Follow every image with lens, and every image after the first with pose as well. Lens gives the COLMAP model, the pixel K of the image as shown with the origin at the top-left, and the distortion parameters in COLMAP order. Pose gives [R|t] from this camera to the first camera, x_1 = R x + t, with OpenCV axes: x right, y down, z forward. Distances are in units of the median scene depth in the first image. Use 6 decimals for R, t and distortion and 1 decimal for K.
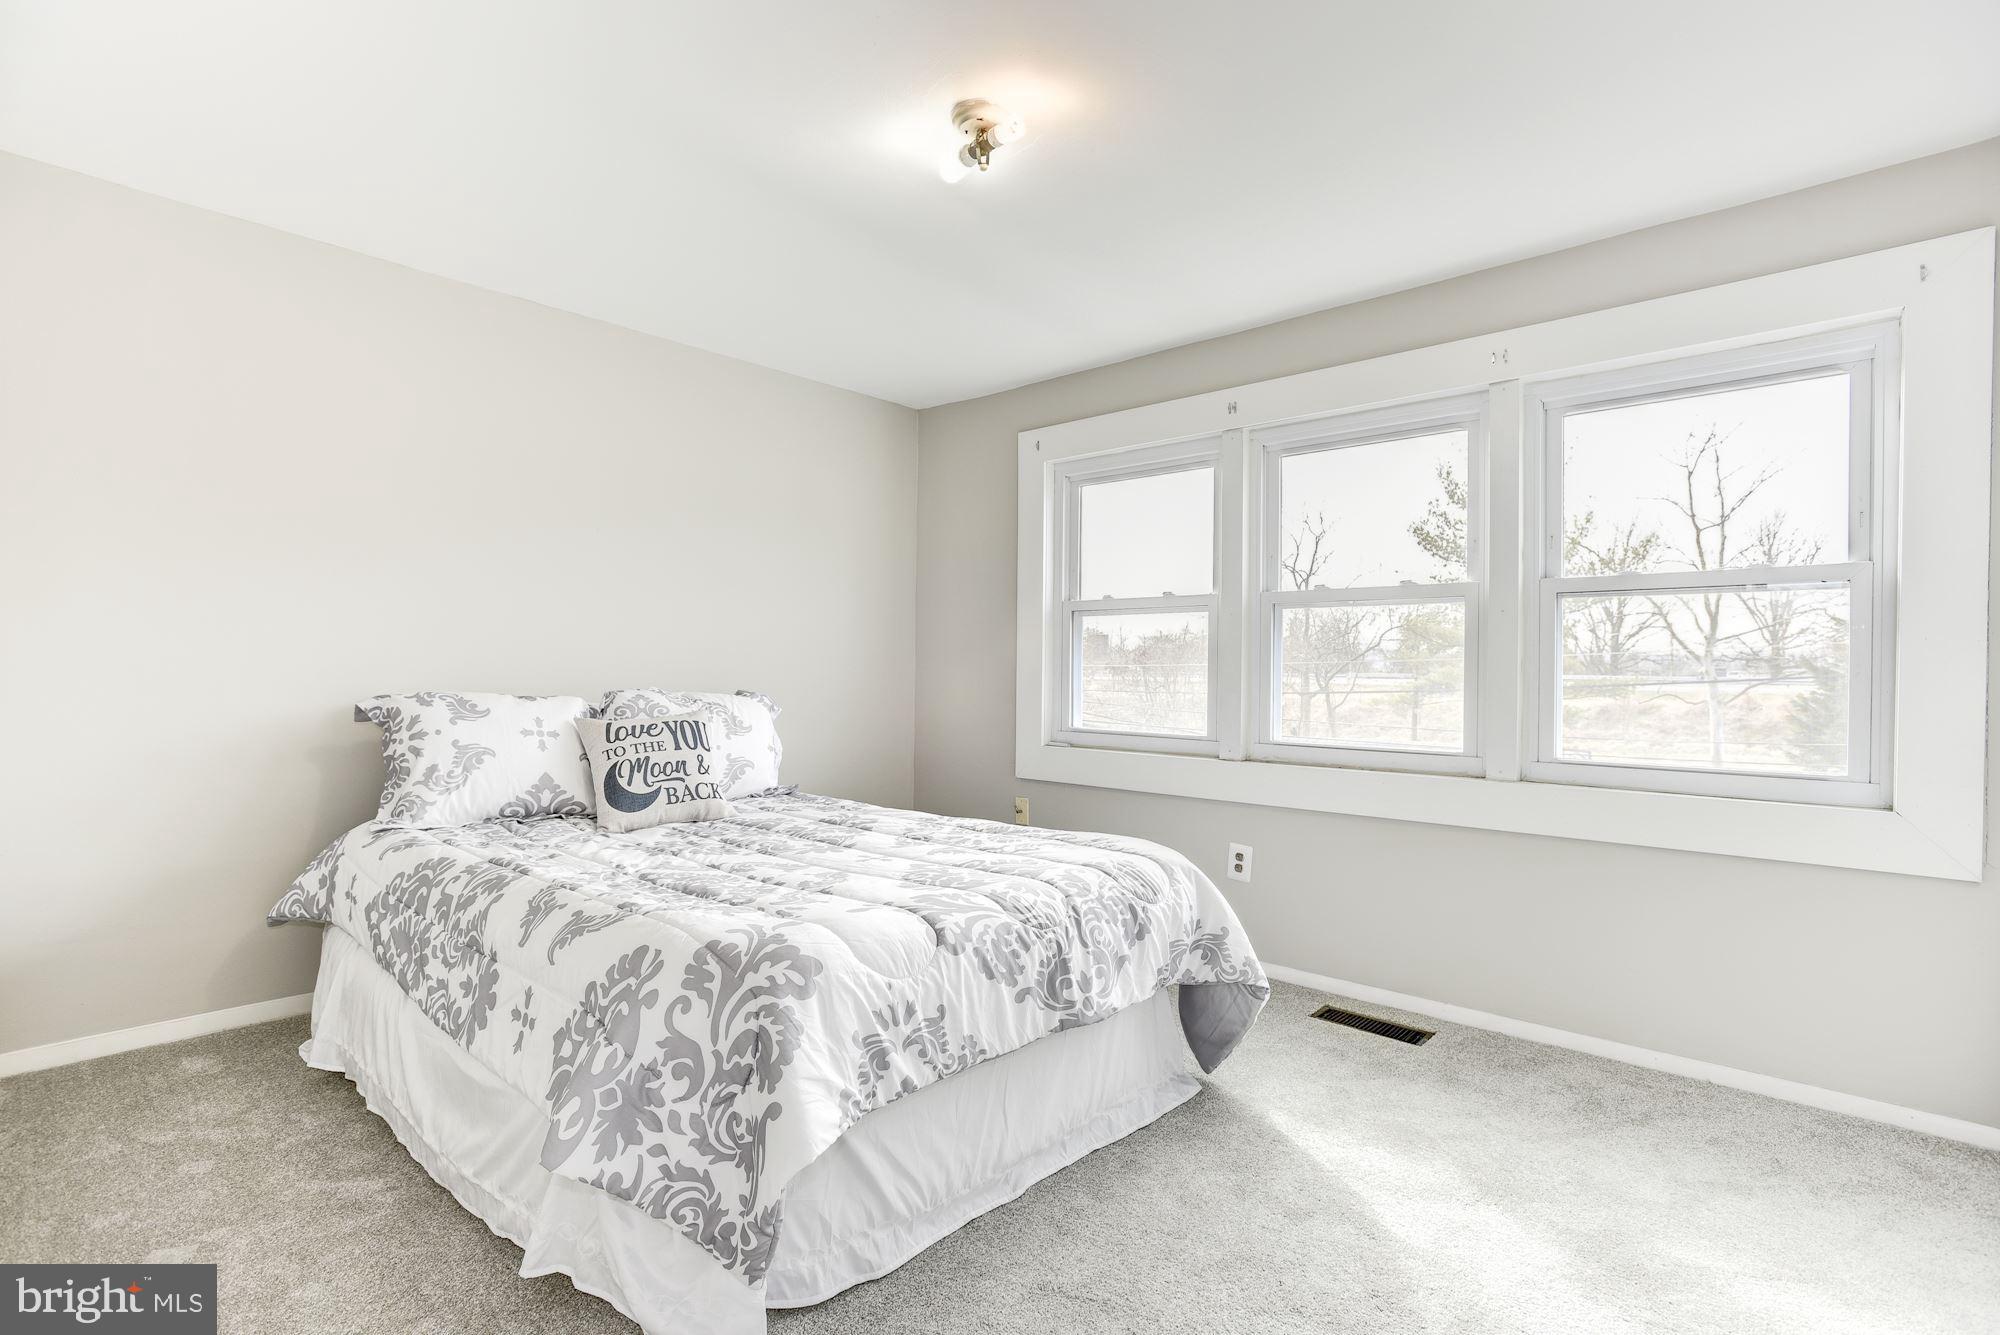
lens RADIAL K [[956.7, 0, 997.5], [0, 956.7, 676.0], [0, 0, 1]] dist [-0.059589, 0.028612]
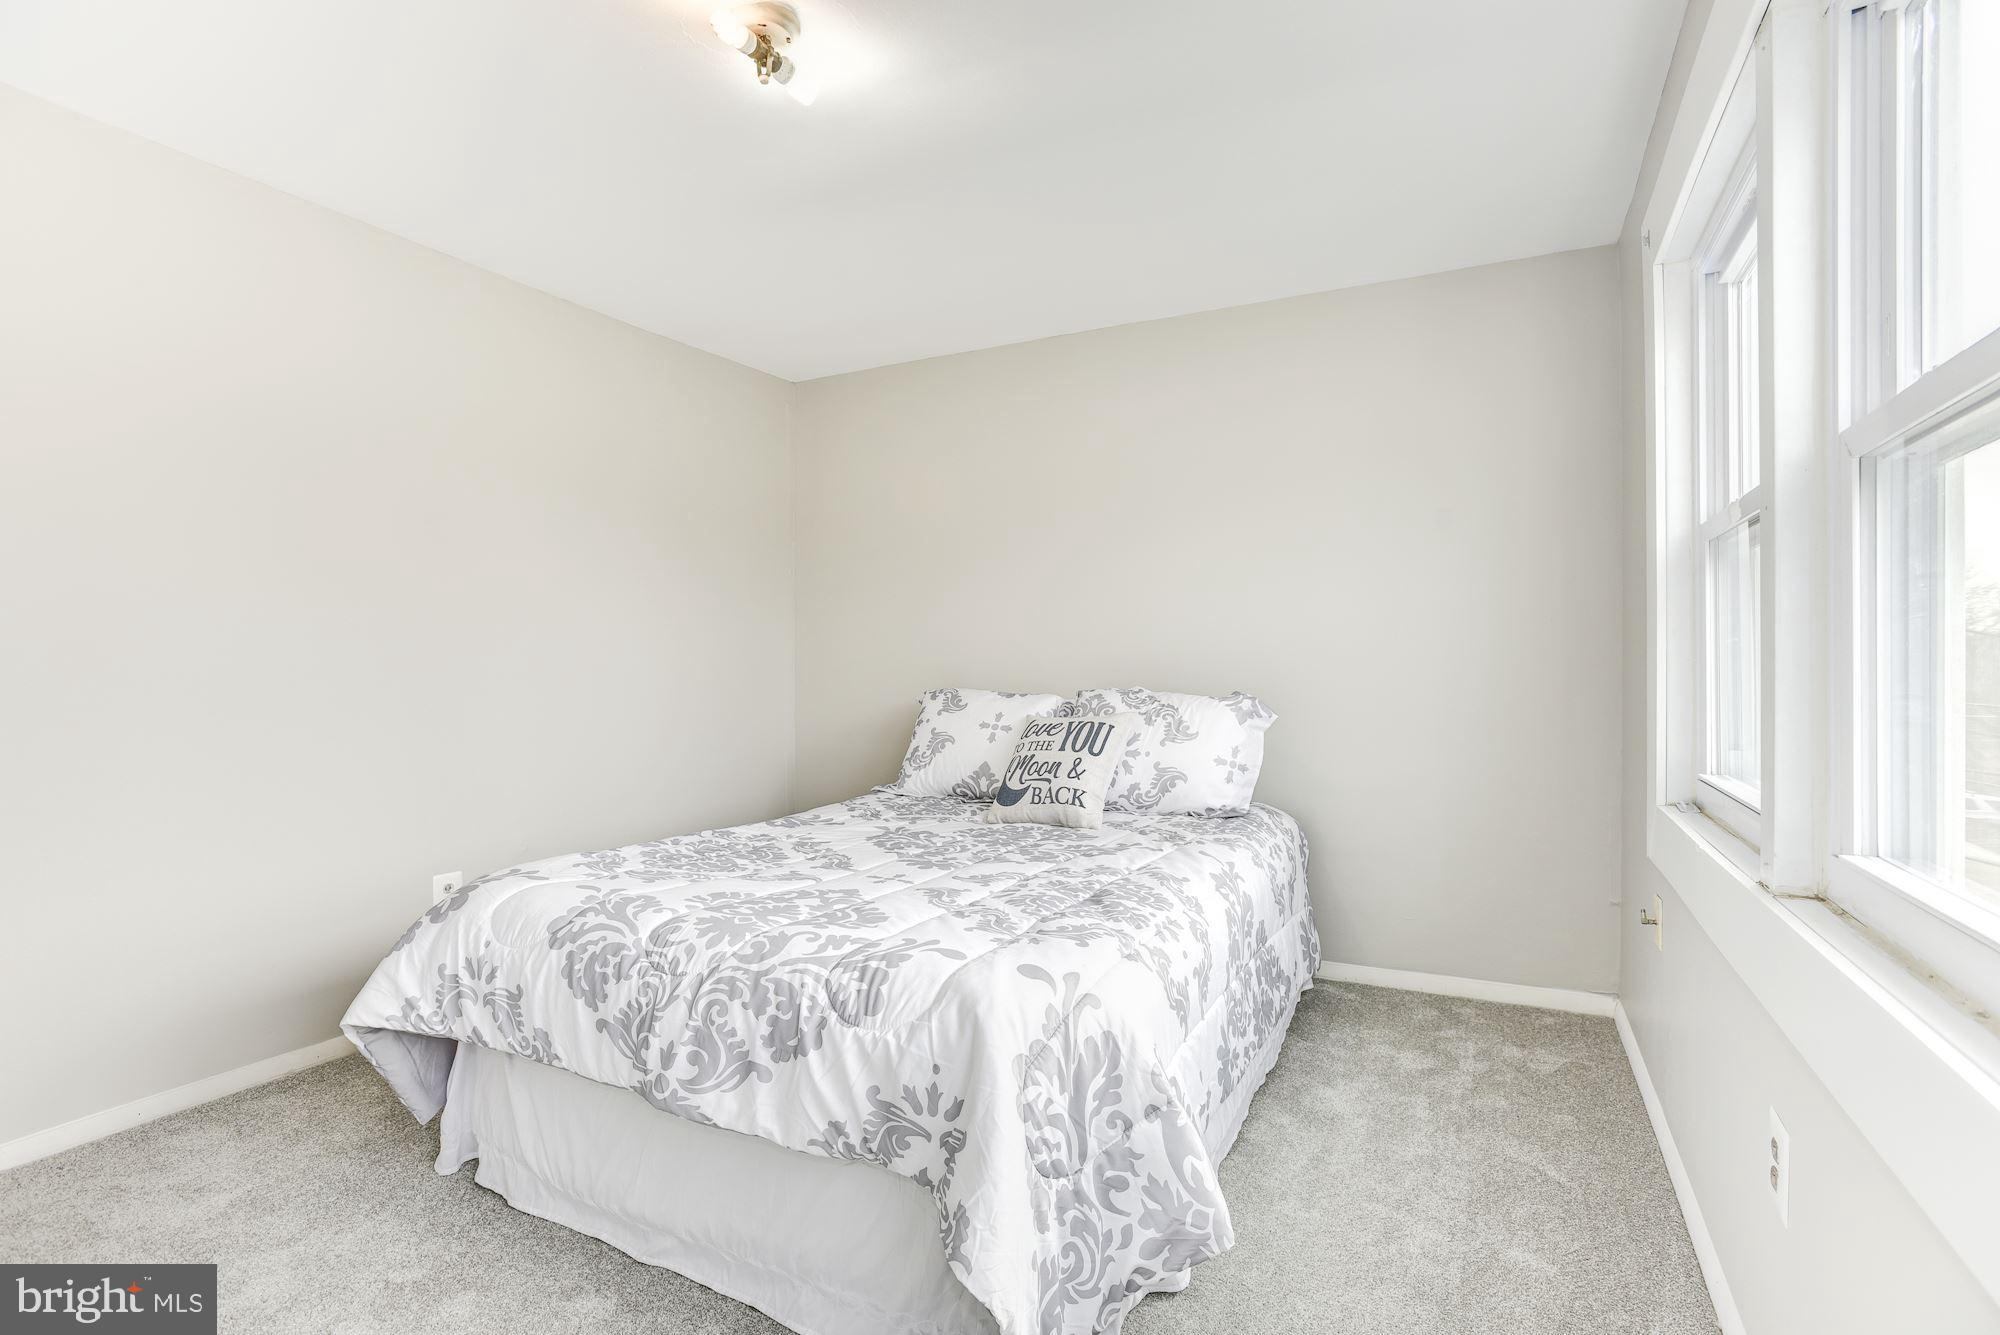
lens RADIAL K [[956.7, 0, 997.5], [0, 956.7, 676.0], [0, 0, 1]] dist [-0.059589, 0.028612]
pose [[0.253251, -0.005144, -0.967387, 0.659940], [0.002006, 0.999987, -0.004792, 0.005976], [0.967399, -0.000727, 0.253258, 0.760017]]
